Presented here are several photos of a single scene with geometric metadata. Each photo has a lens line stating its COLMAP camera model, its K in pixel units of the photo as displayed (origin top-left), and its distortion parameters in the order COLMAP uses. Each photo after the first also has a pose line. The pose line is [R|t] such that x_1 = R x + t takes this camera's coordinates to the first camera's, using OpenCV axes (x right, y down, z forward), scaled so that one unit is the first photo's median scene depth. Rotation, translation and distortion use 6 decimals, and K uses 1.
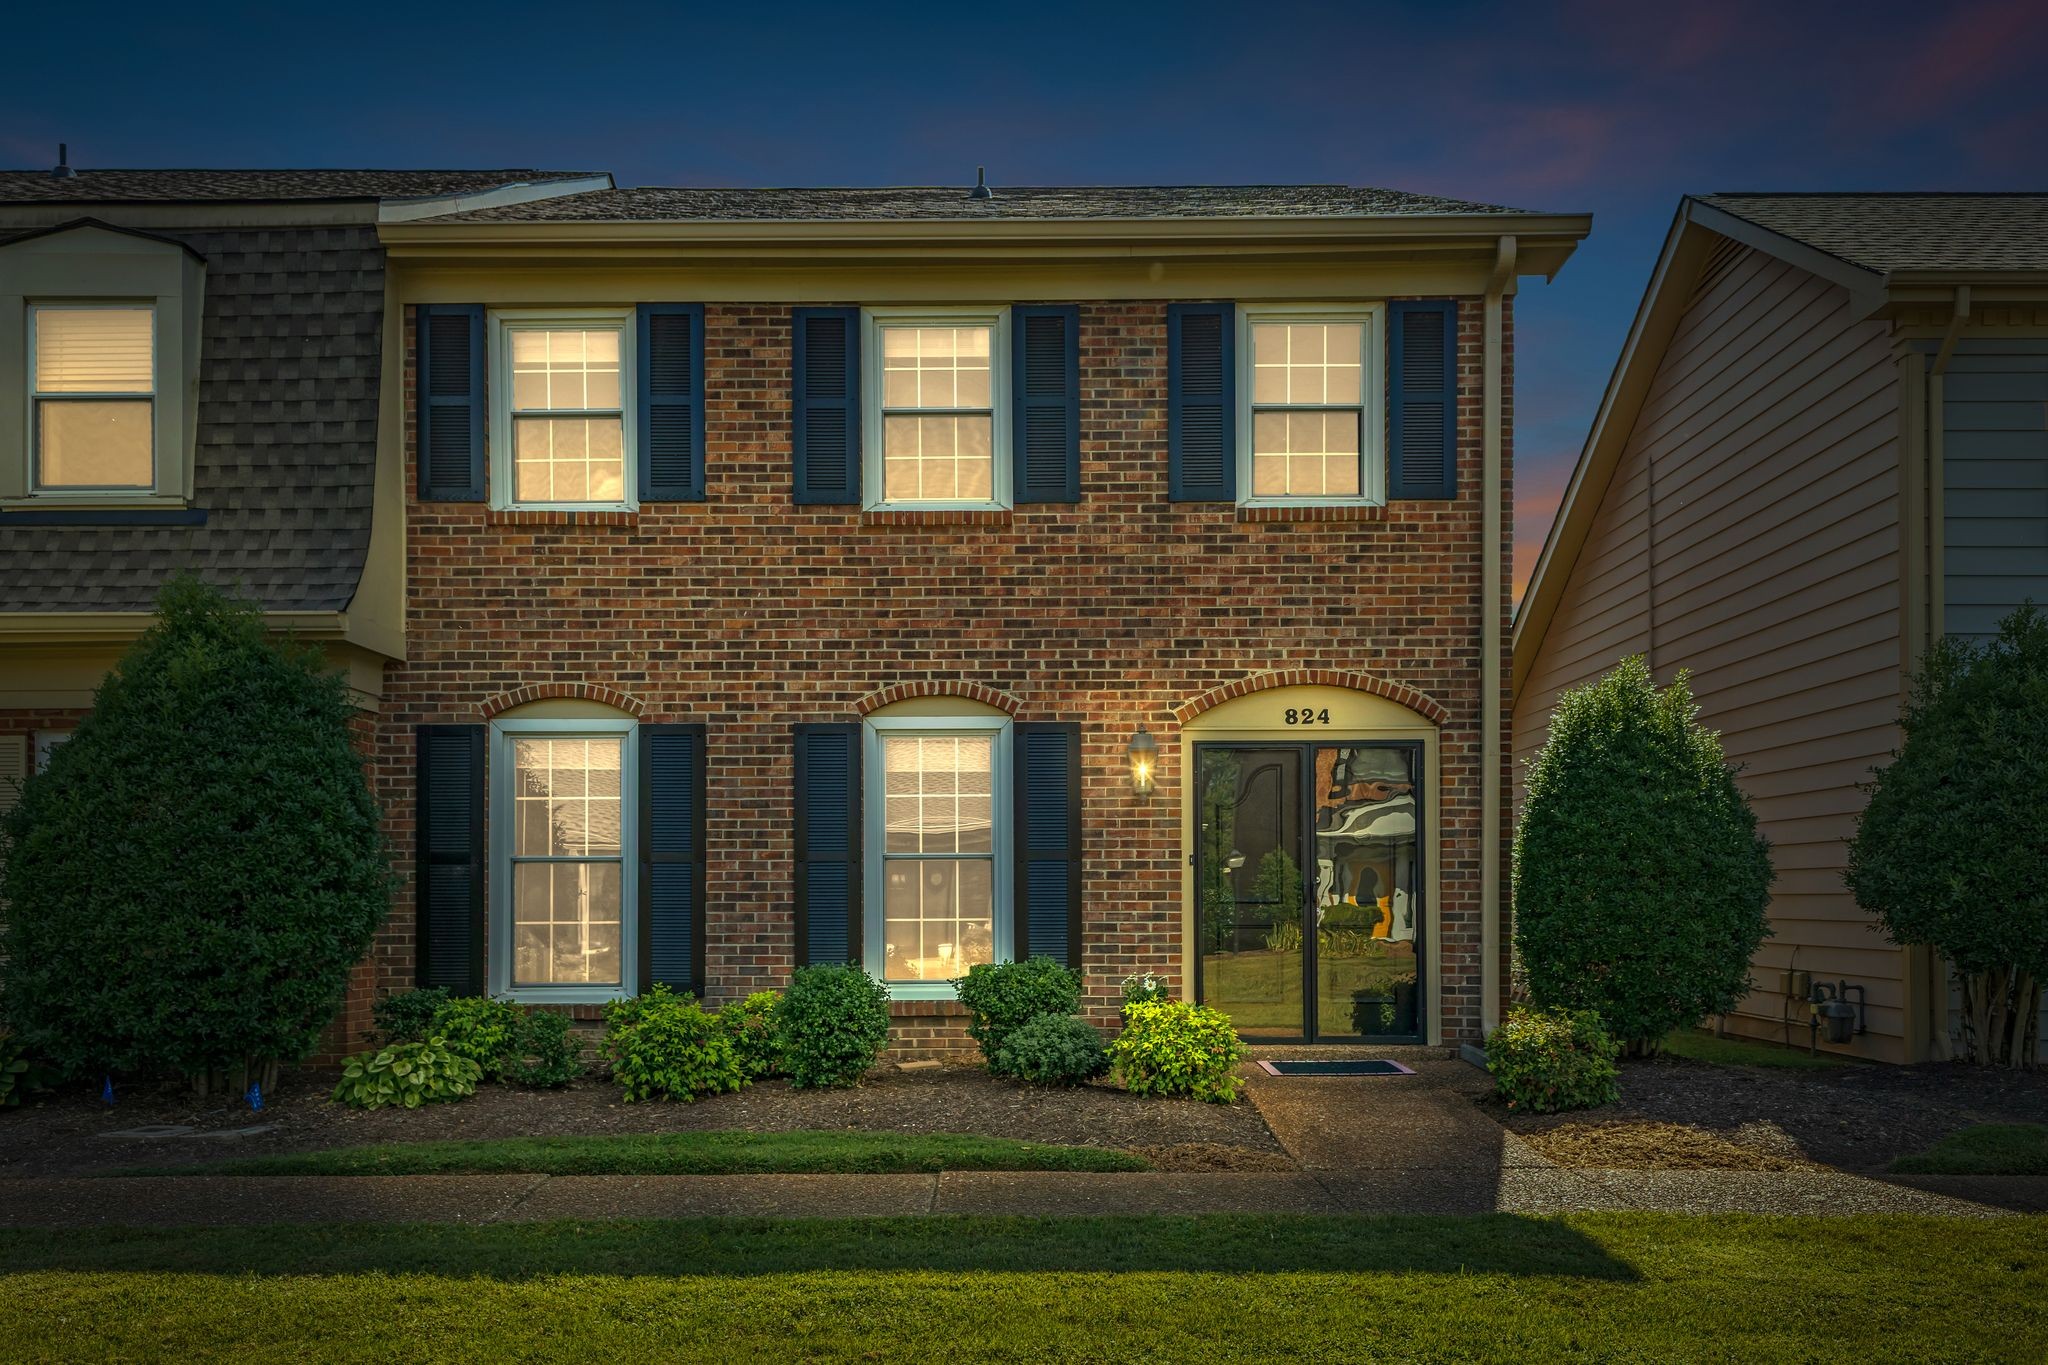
lens RADIAL K [[1447.0, 0, 1092.4], [0, 1447.0, 865.1], [0, 0, 1]] dist [0.021942, -0.012420]
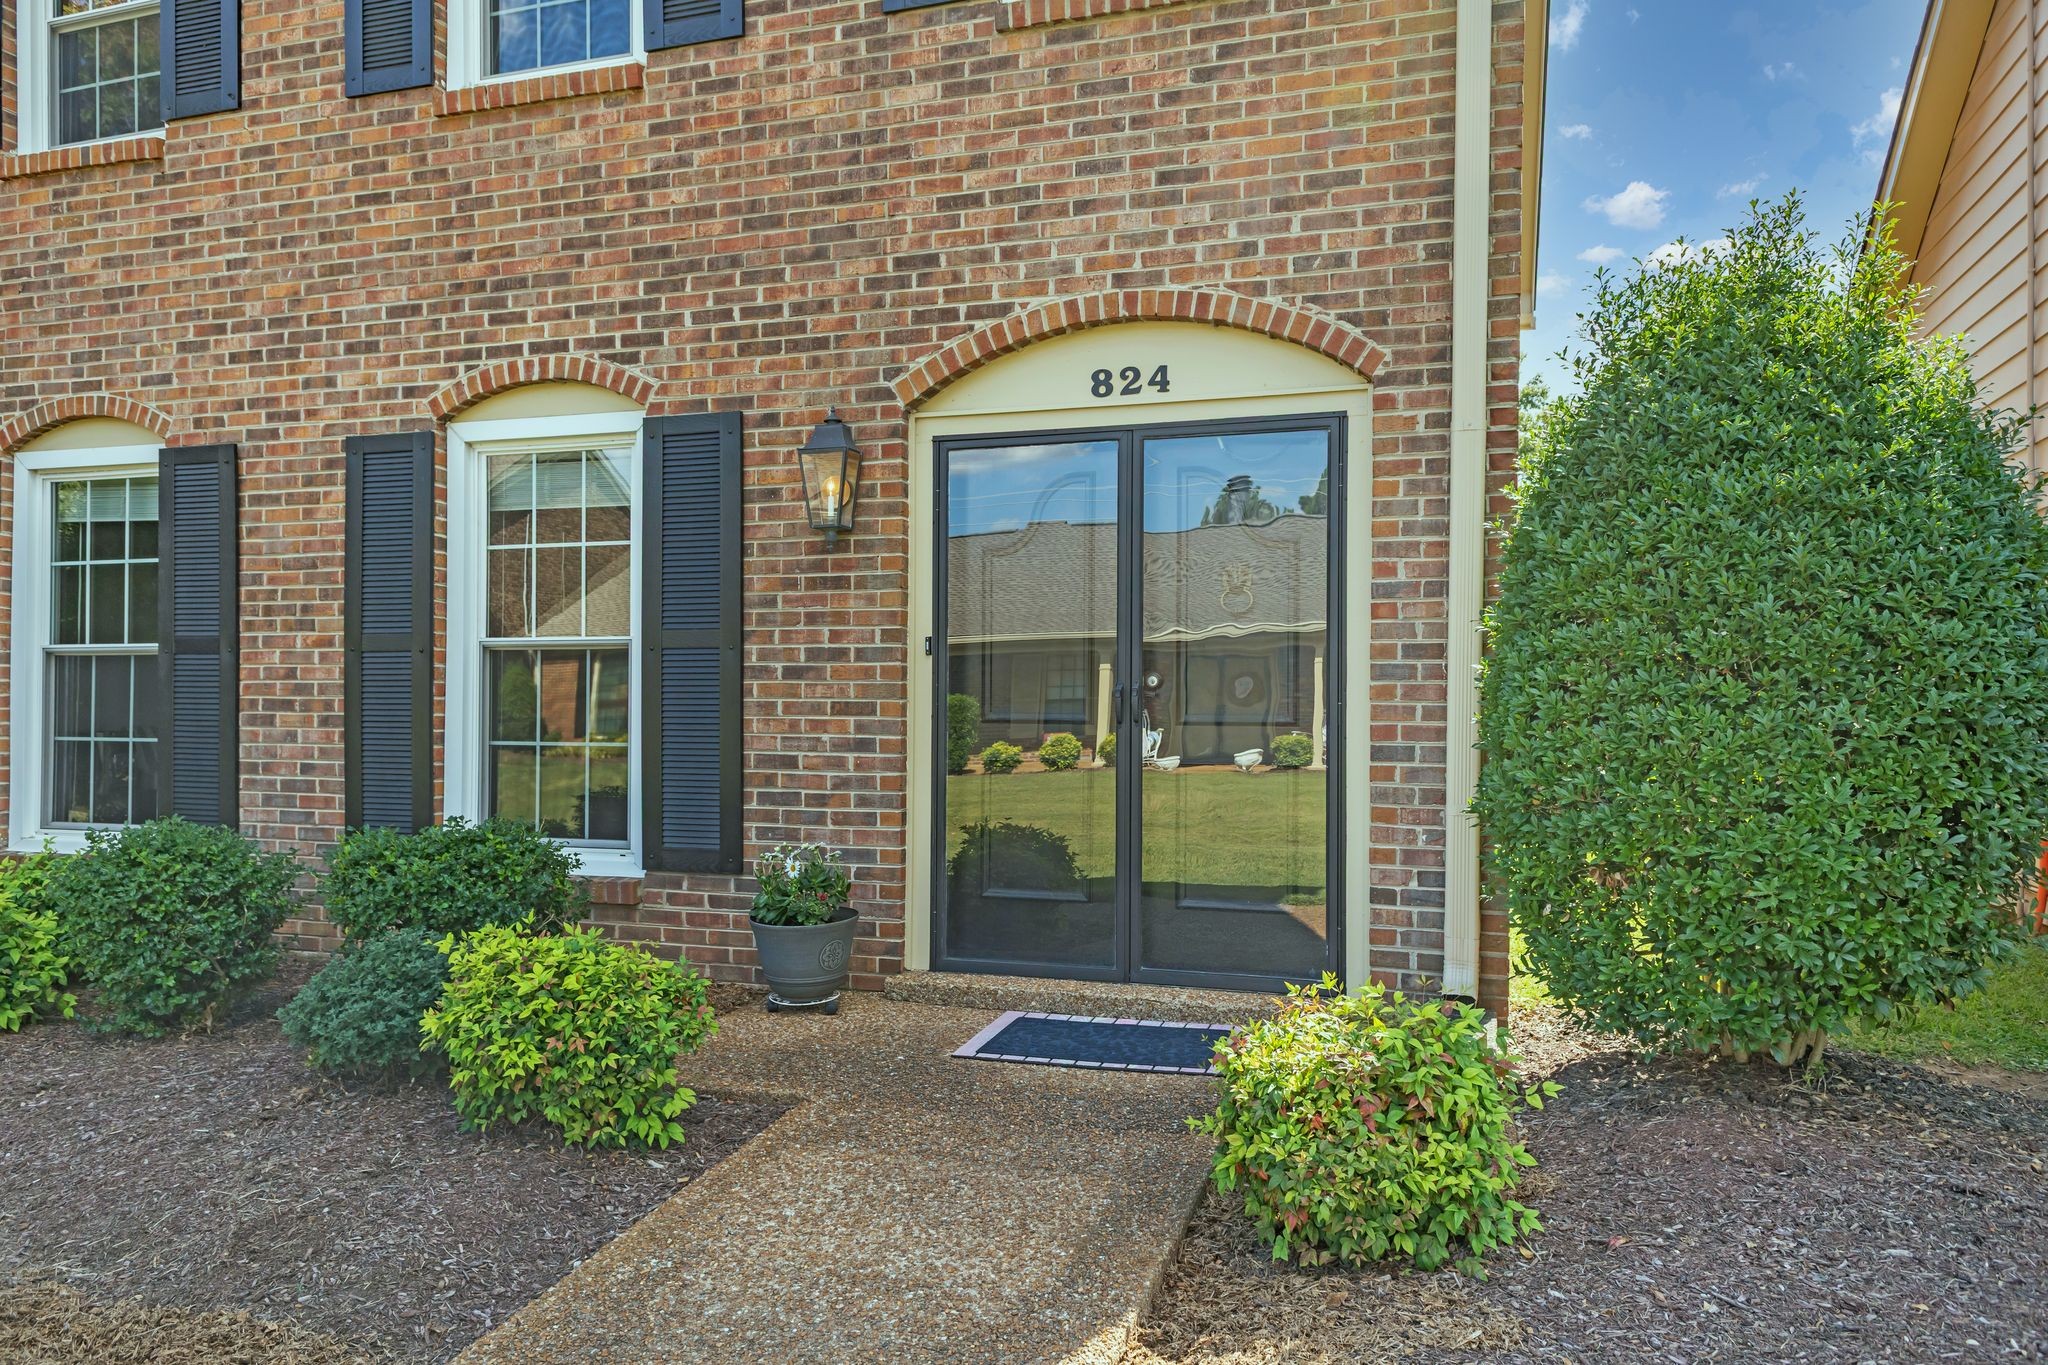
lens RADIAL K [[1447.0, 0, 1022.7], [0, 1447.0, 700.1], [0, 0, 1]] dist [0.021942, -0.012420]
pose [[0.951627, 0.005972, -0.307197, 0.280983], [-0.001886, 0.999906, 0.013596, 0.010097], [0.307249, -0.012359, 0.951549, 0.472513]]
